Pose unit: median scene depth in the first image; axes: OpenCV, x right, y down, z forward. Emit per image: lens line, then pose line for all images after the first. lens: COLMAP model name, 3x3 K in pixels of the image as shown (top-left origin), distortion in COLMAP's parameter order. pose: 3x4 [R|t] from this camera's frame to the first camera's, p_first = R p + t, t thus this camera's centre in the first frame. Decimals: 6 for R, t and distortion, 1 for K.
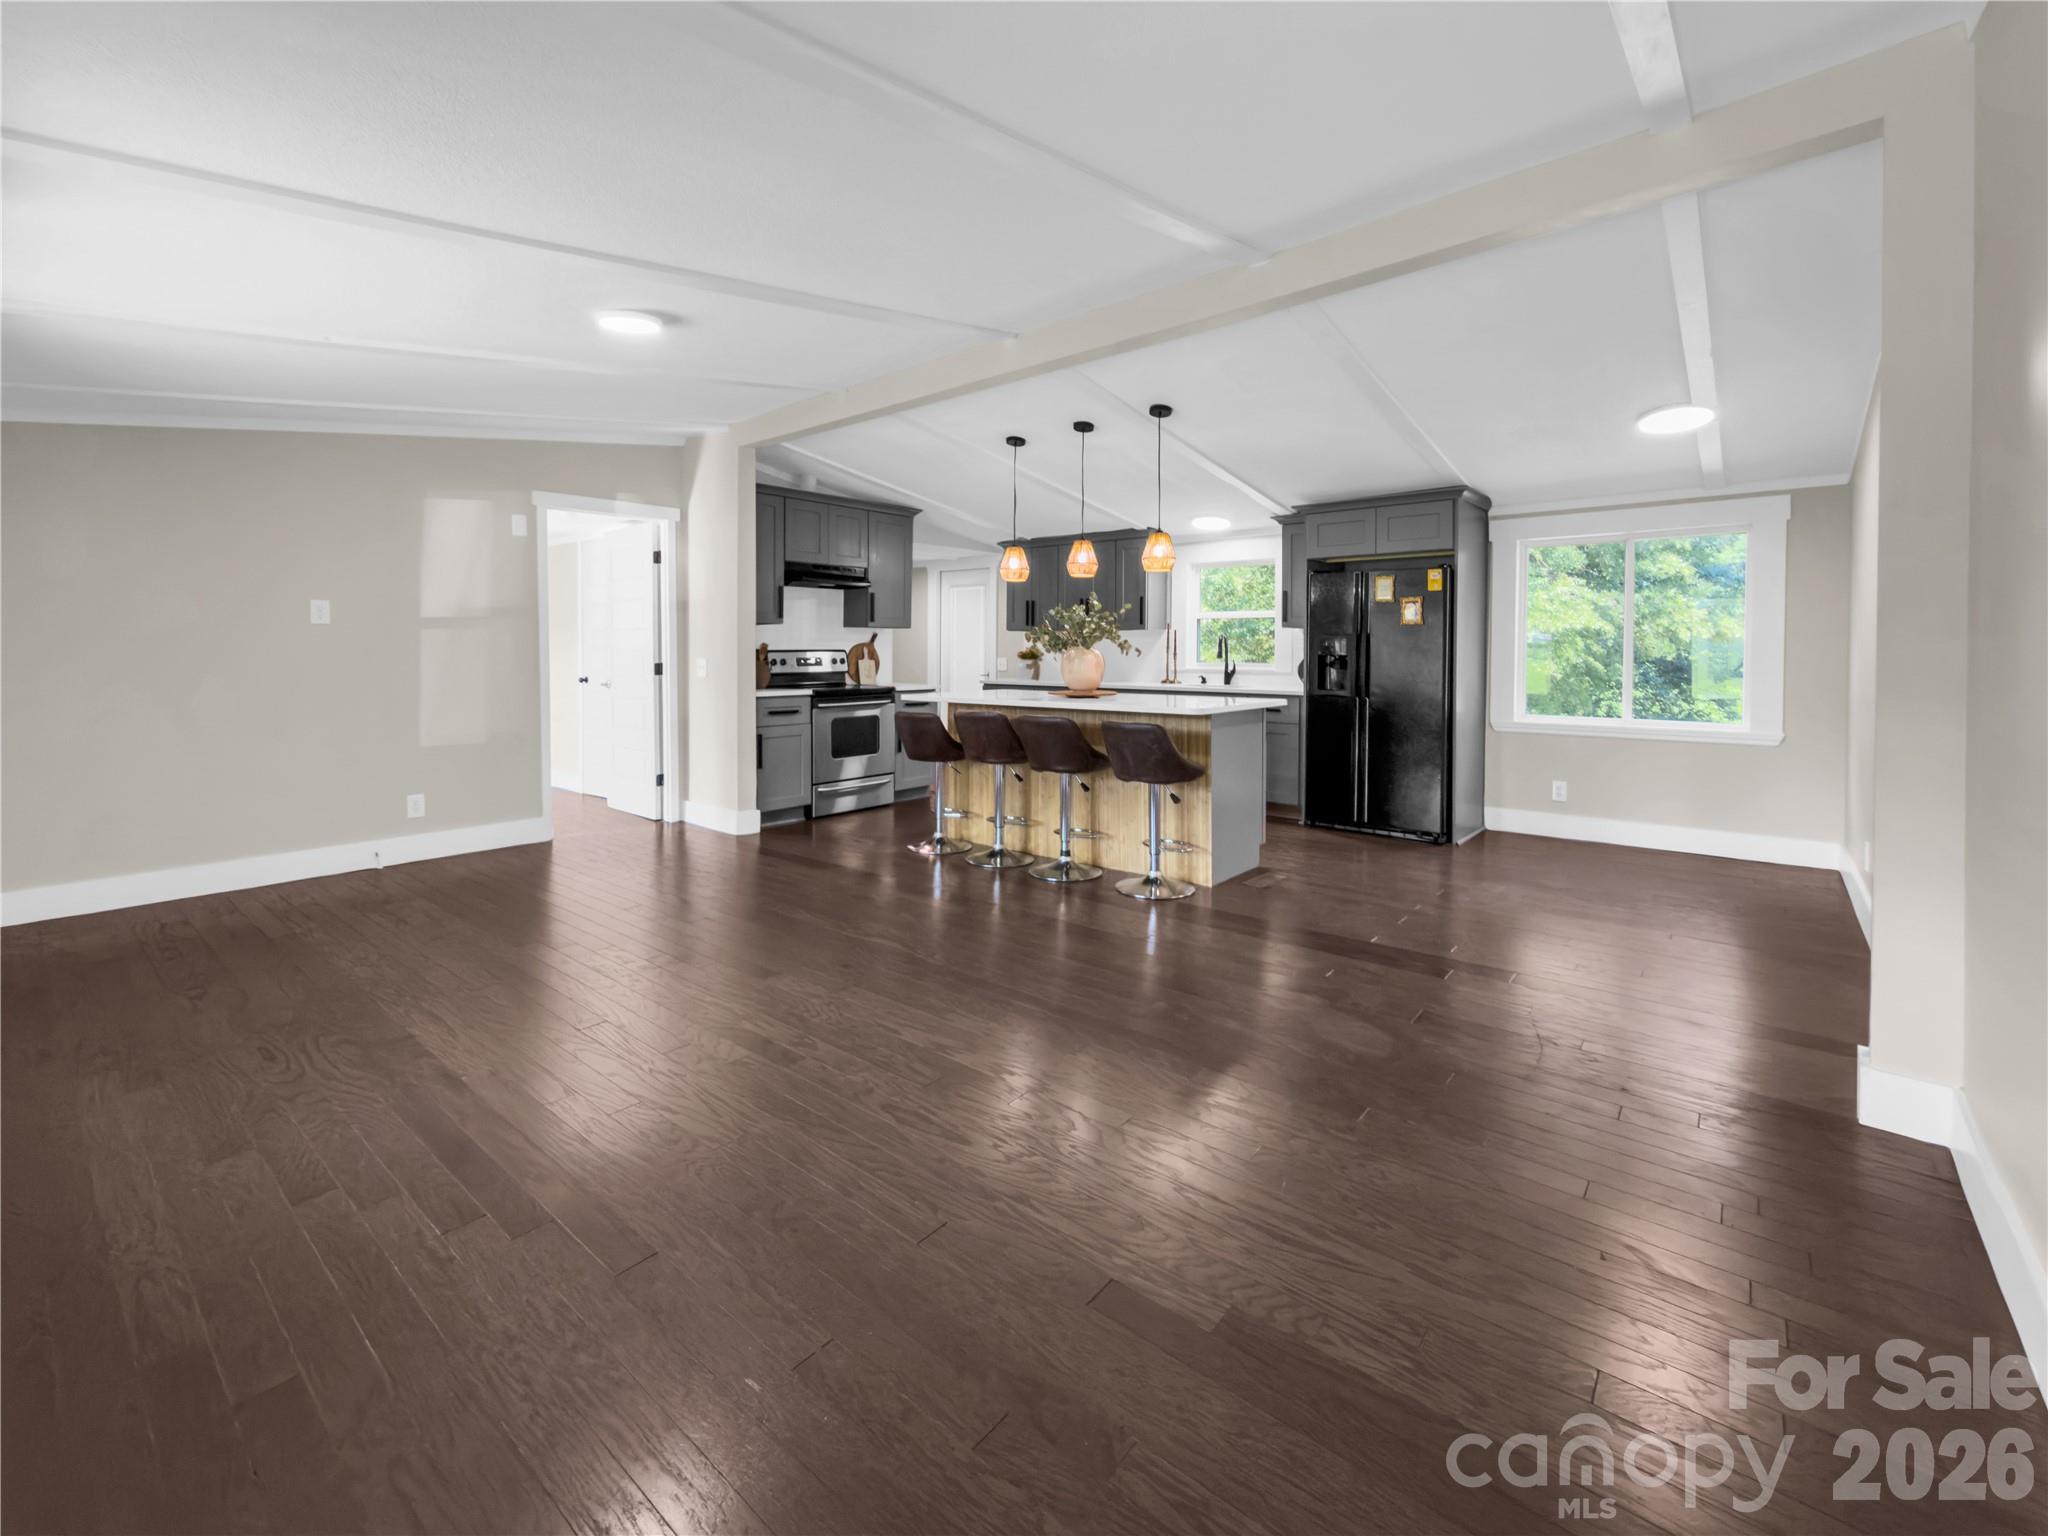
lens RADIAL K [[872.0, 0, 989.8], [0, 872.0, 654.9], [0, 0, 1]] dist [0.000096, -0.000150]
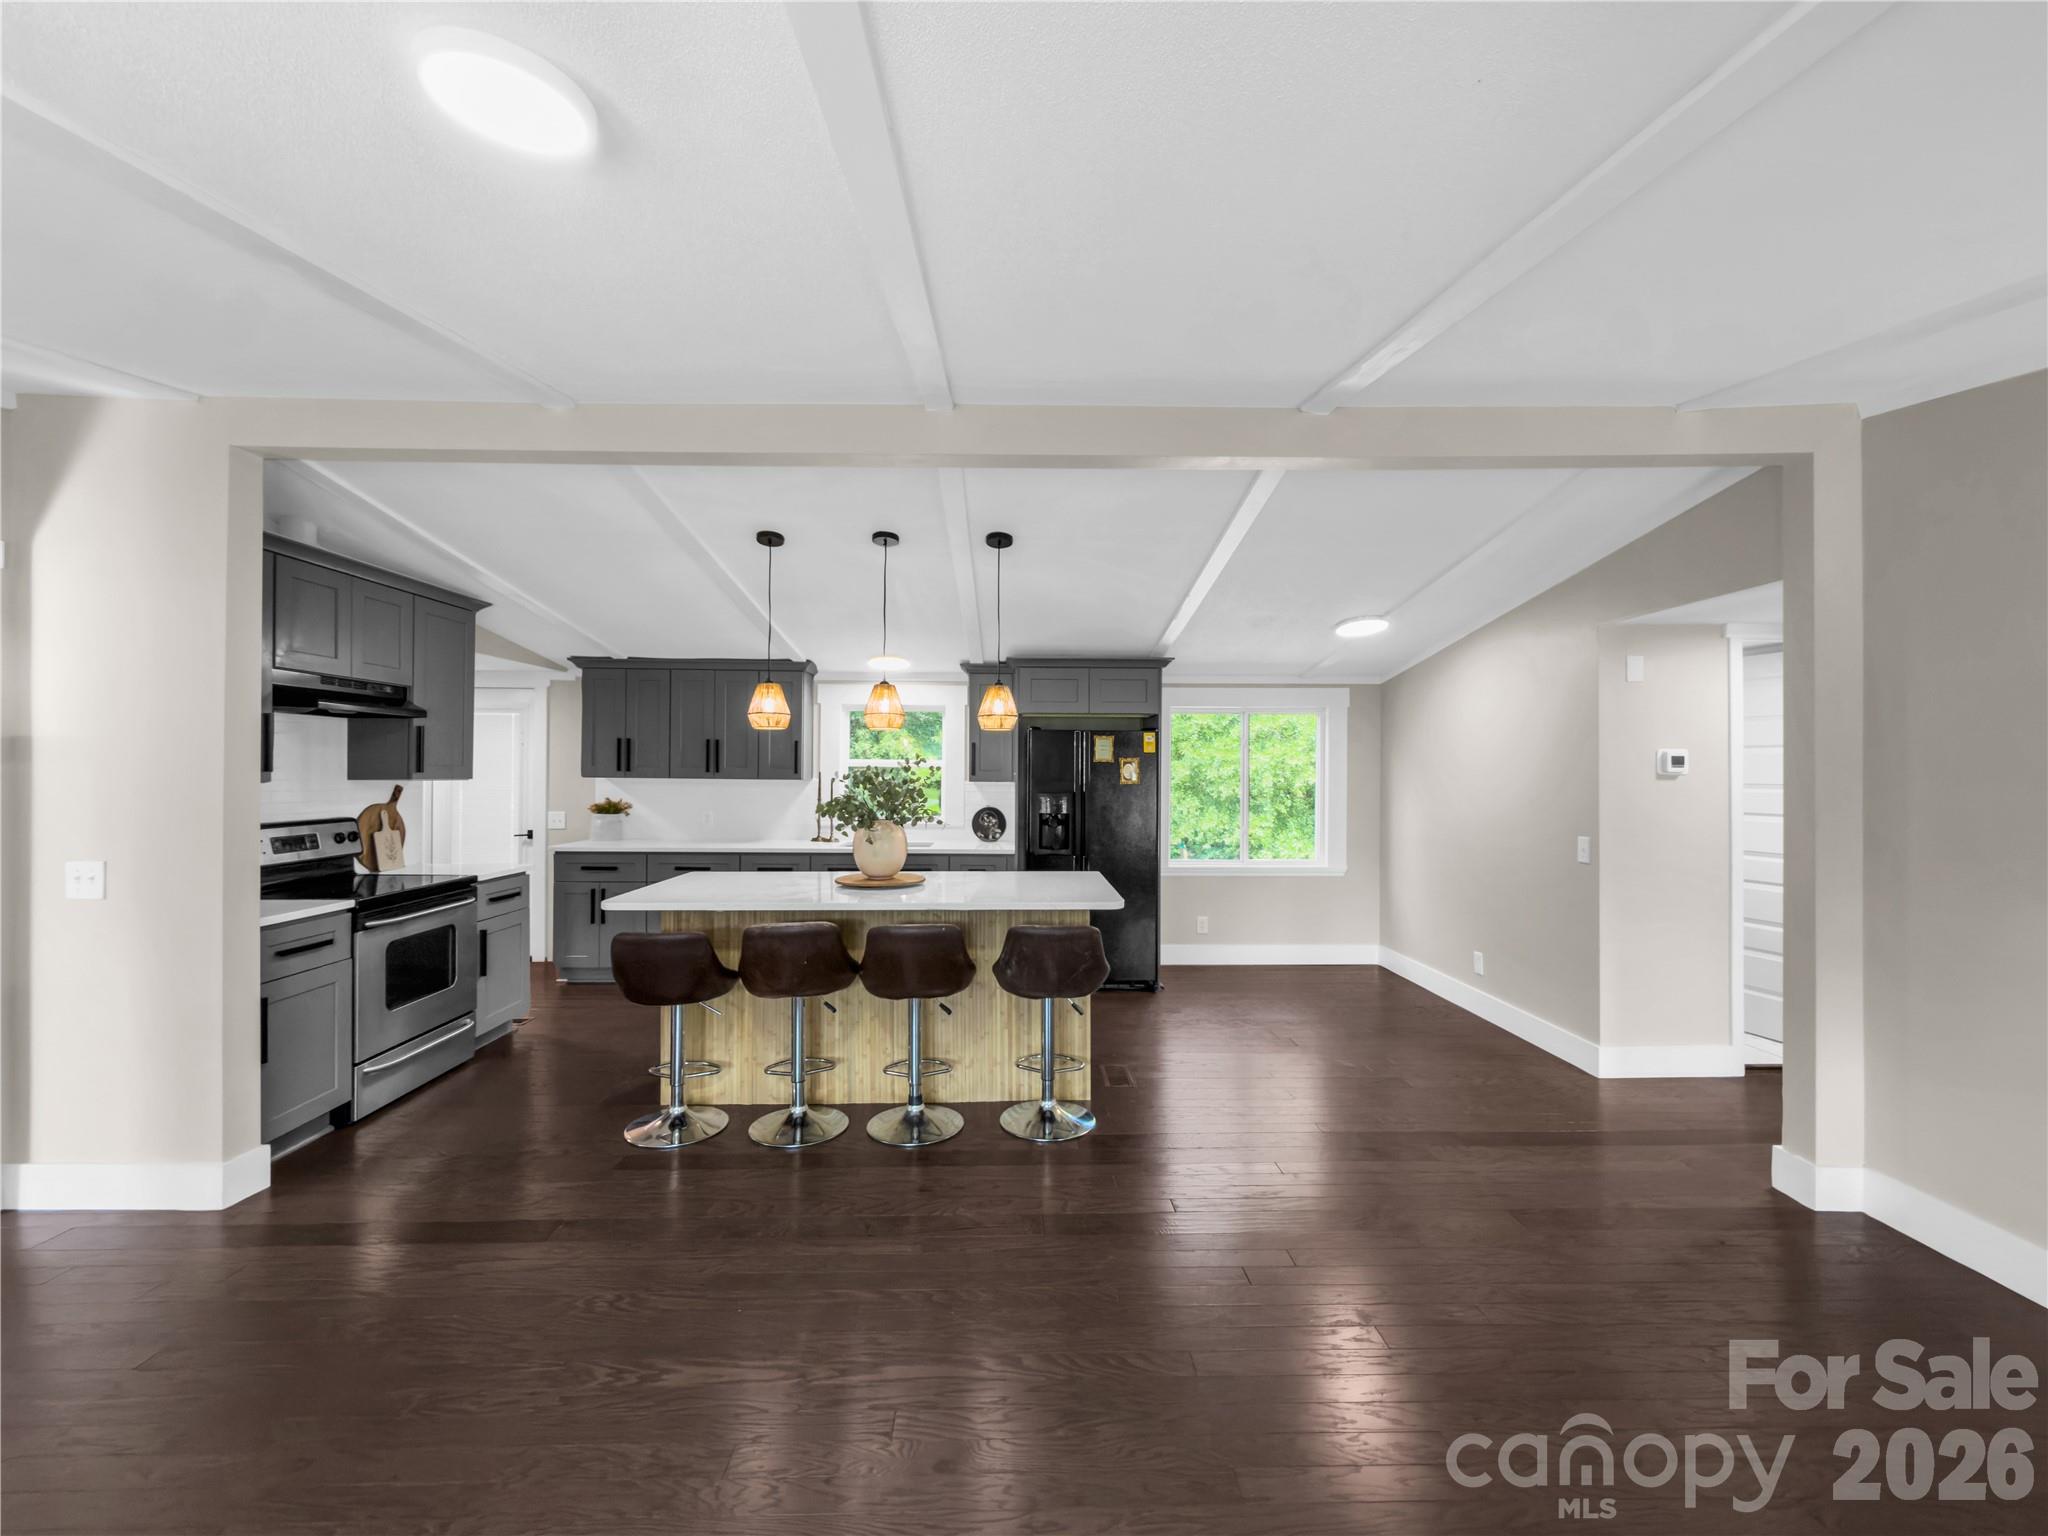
lens RADIAL K [[834.5, 0, 1019.5], [0, 834.5, 763.6], [0, 0, 1]] dist [-0.007599, -0.000263]
pose [[0.738106, 0.005901, 0.674659, -0.251872], [0.001686, 0.999943, -0.010590, -0.042648], [-0.674683, 0.008954, 0.738053, 0.306133]]
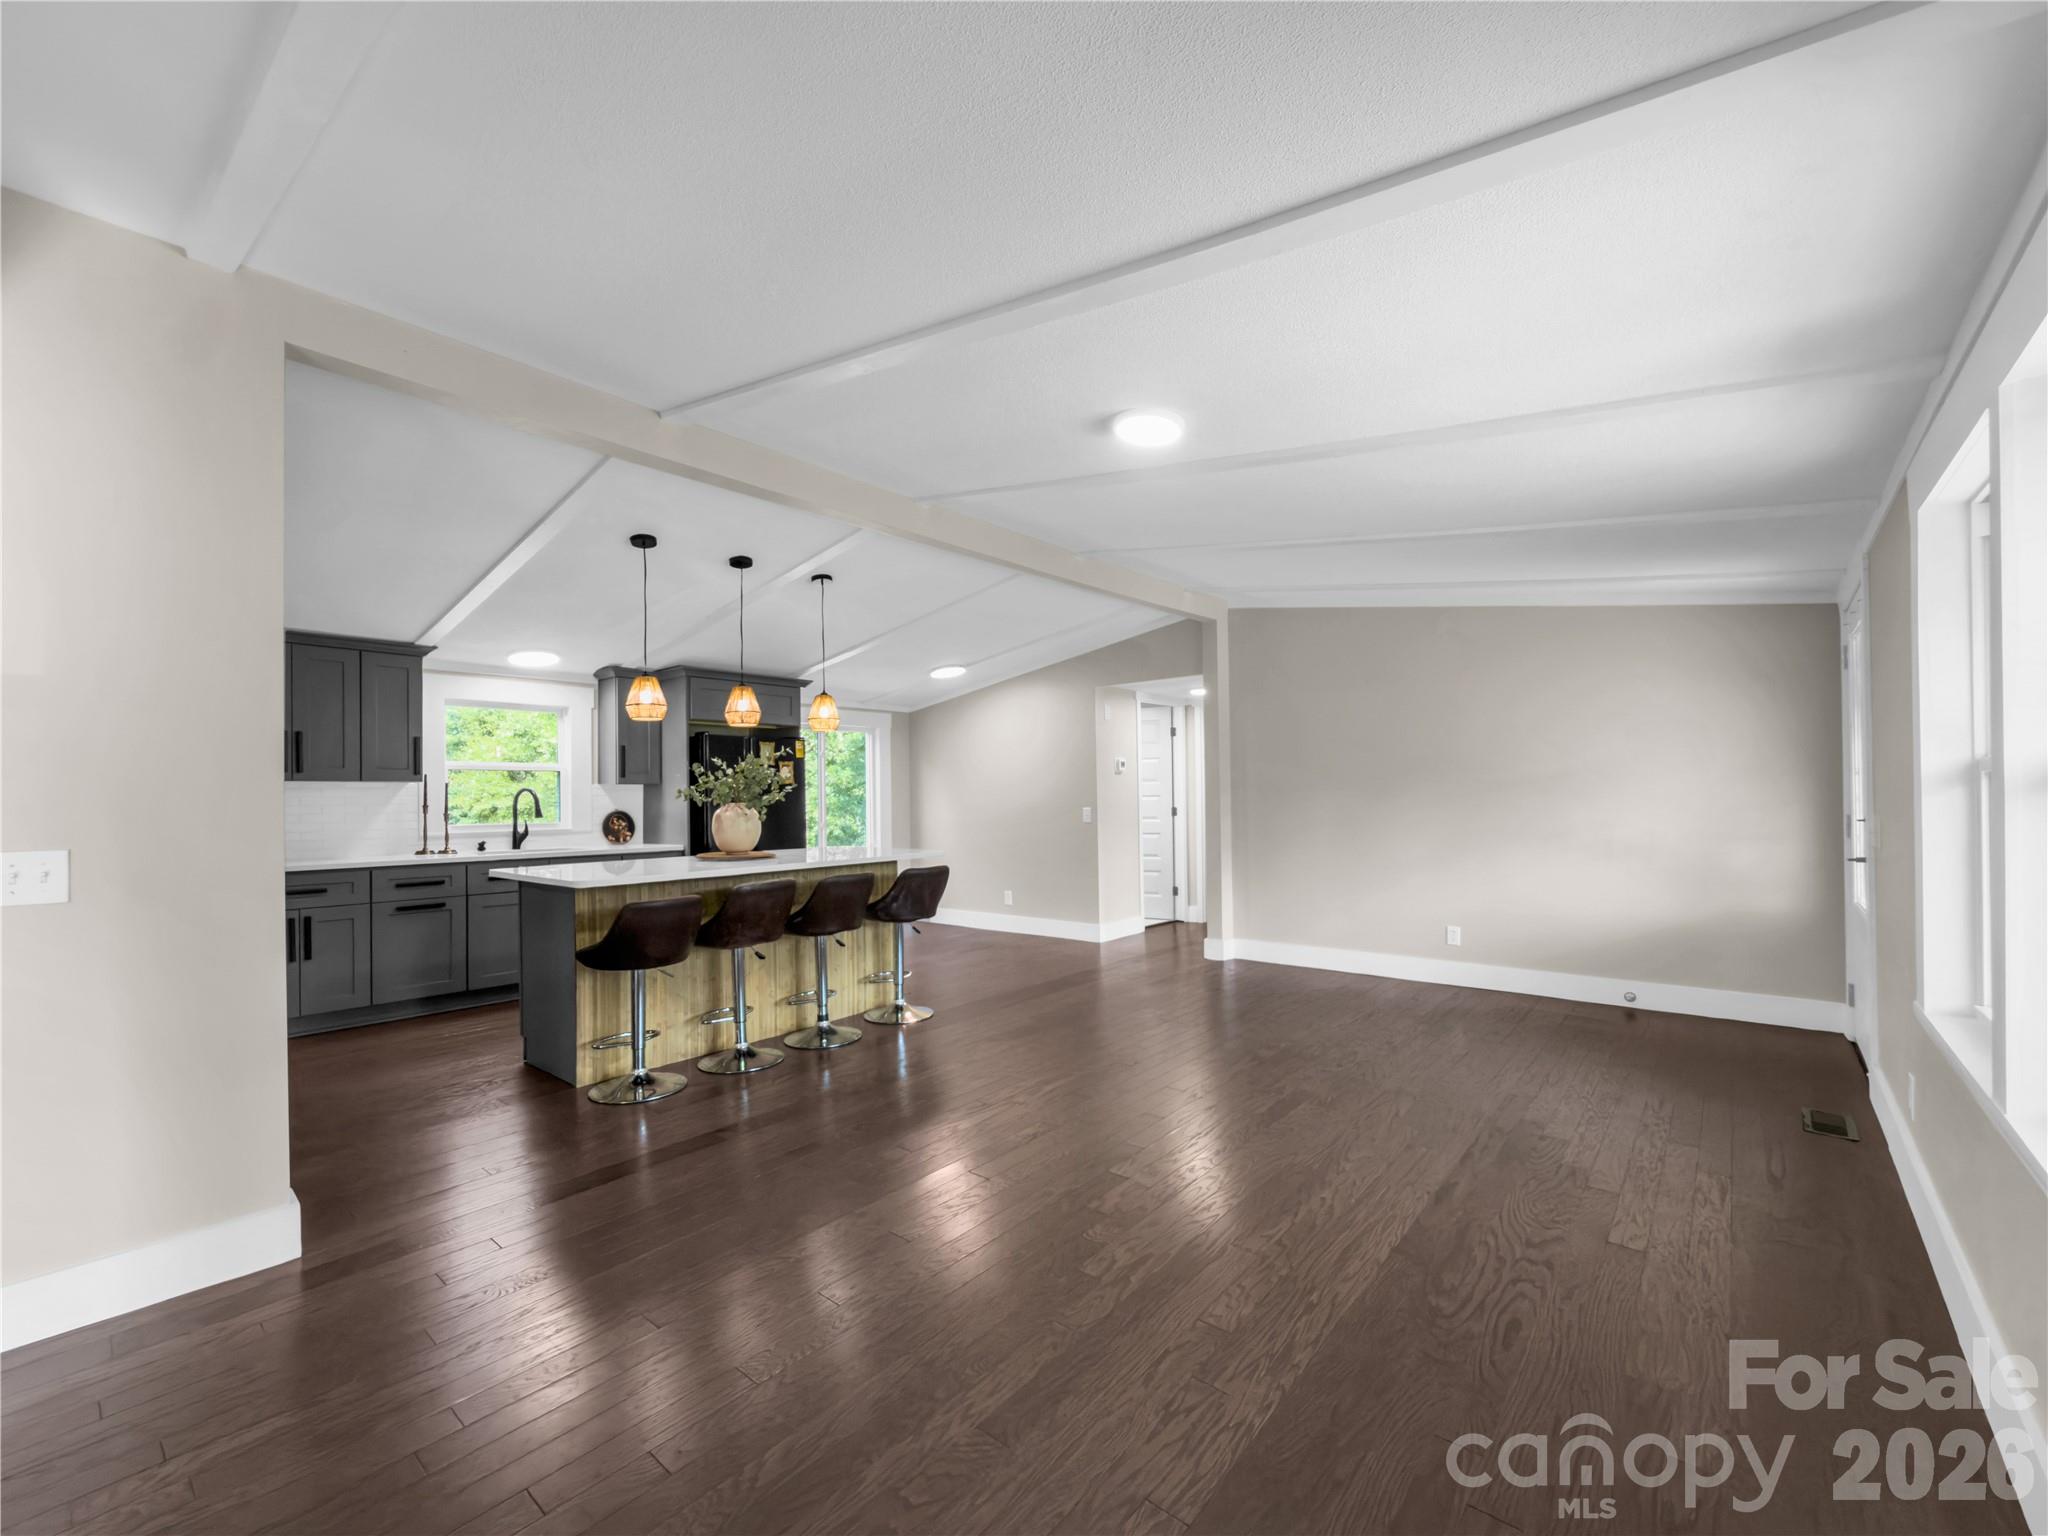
lens RADIAL K [[834.8, 0, 1052.1], [0, 834.8, 789.9], [0, 0, 1]] dist [-0.000397, -0.000009]
pose [[-0.022229, 0.003196, 0.999748, -0.629928], [0.020087, 0.999794, -0.002749, -0.012326], [-0.999551, 0.020021, -0.022288, 0.570250]]
